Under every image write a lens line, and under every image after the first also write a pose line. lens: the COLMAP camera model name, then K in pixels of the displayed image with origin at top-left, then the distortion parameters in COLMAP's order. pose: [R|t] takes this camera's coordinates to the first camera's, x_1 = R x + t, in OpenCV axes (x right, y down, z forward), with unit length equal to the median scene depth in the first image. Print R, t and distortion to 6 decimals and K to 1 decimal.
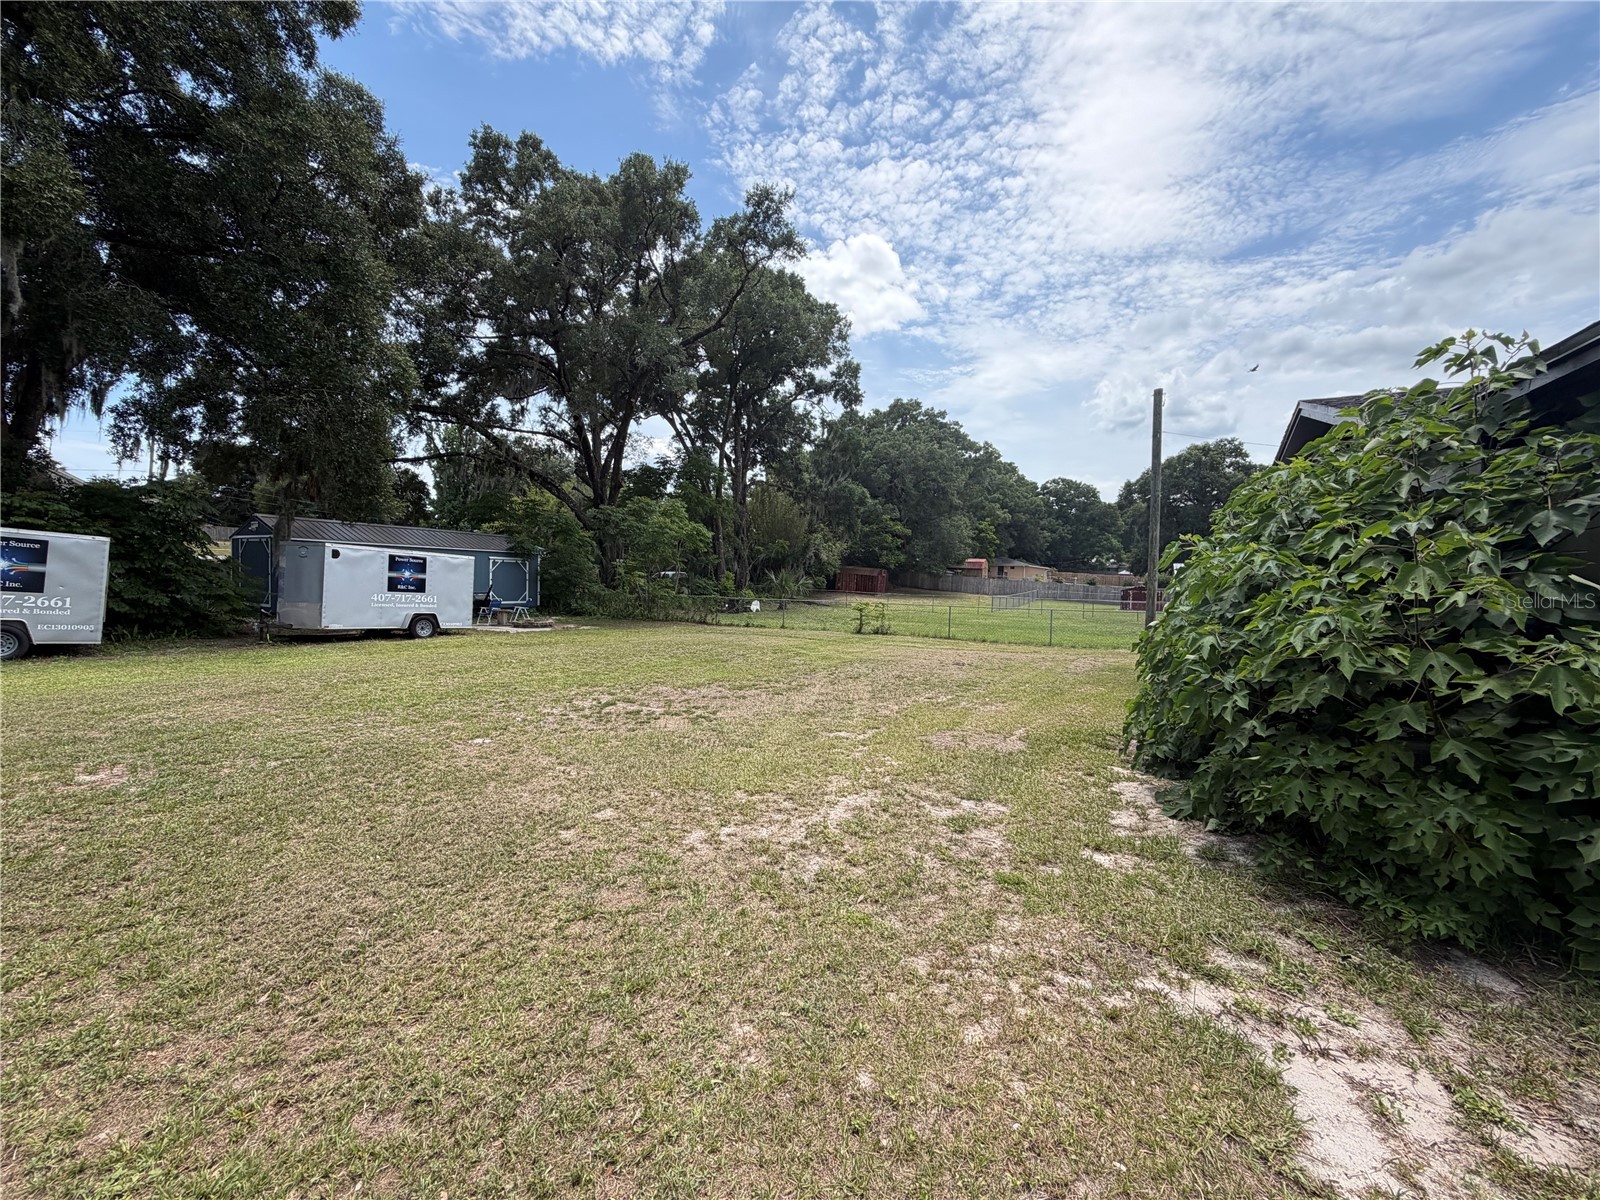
lens RADIAL K [[634.4, 0, 794.6], [0, 634.4, 587.1], [0, 0, 1]] dist [0.002727, 0.001794]
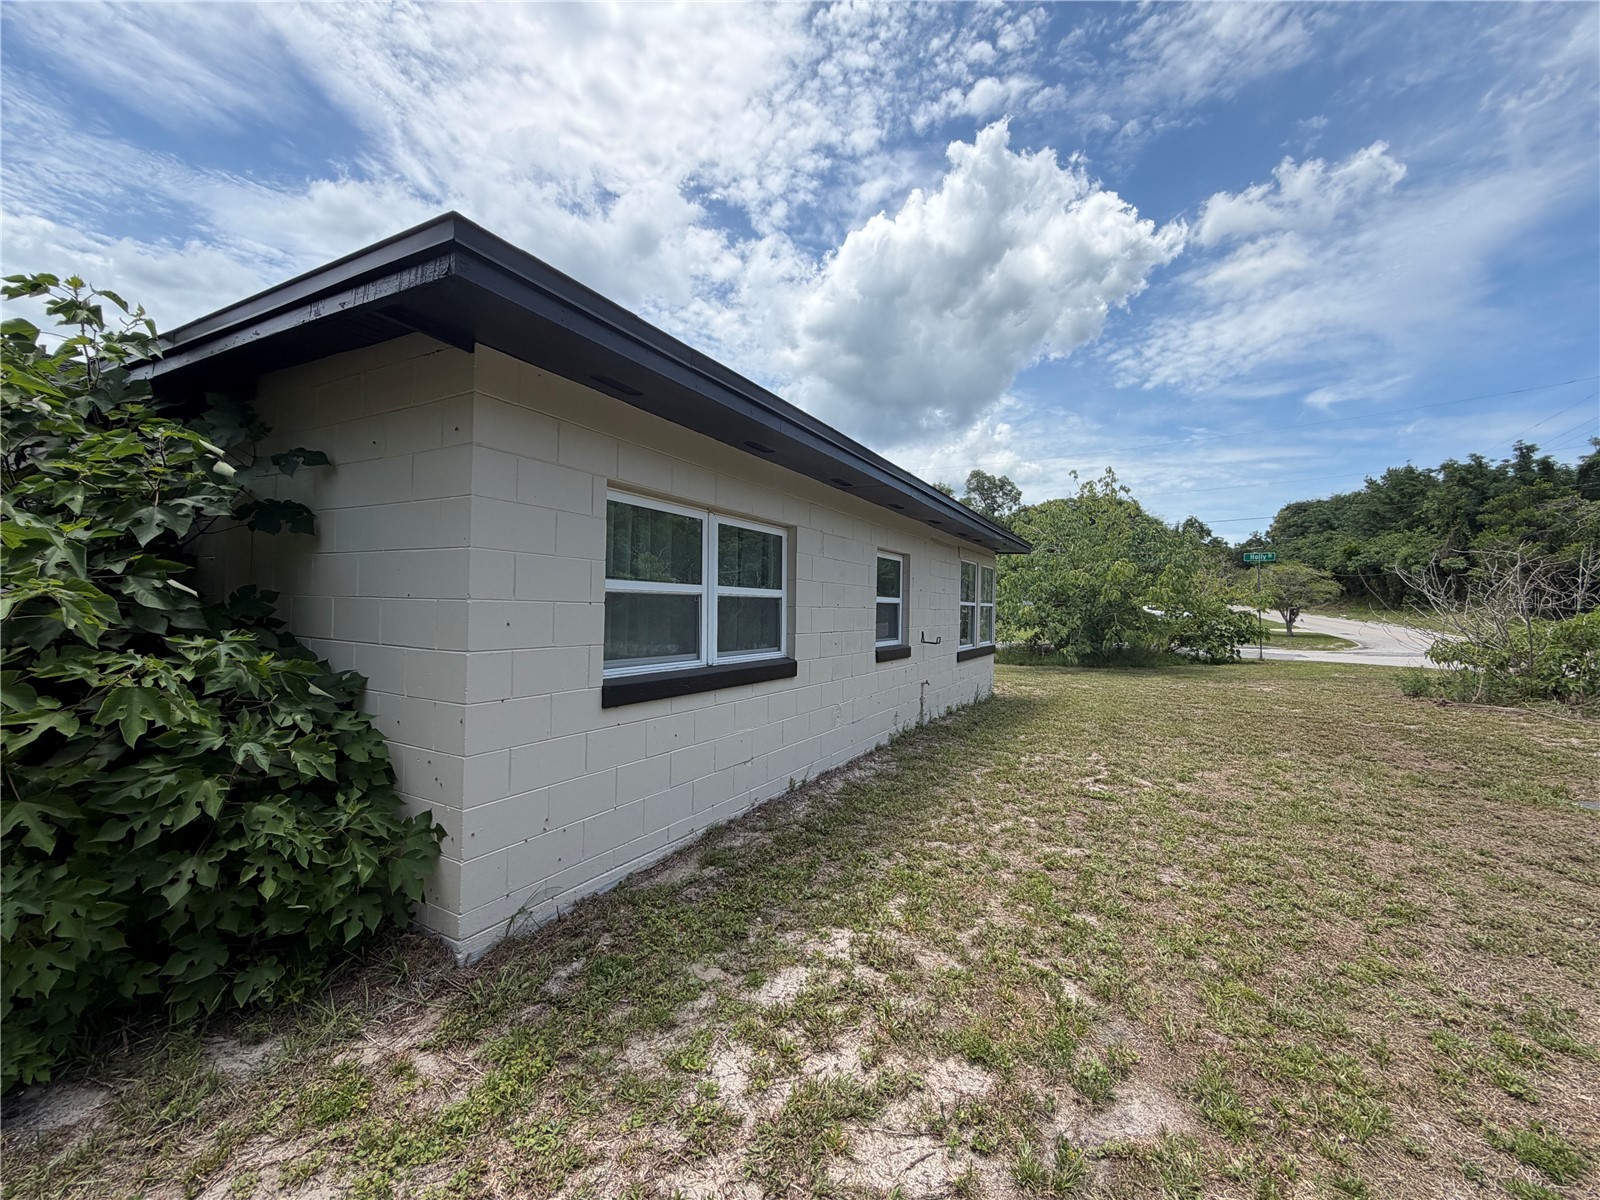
lens RADIAL K [[634.4, 0, 794.8], [0, 634.4, 592.9], [0, 0, 1]] dist [0.002727, 0.001794]
pose [[0.003621, 0.000266, 0.999993, 0.297522], [0.005667, 0.999984, -0.000287, 0.004090], [-0.999977, 0.005668, 0.003619, 0.108751]]
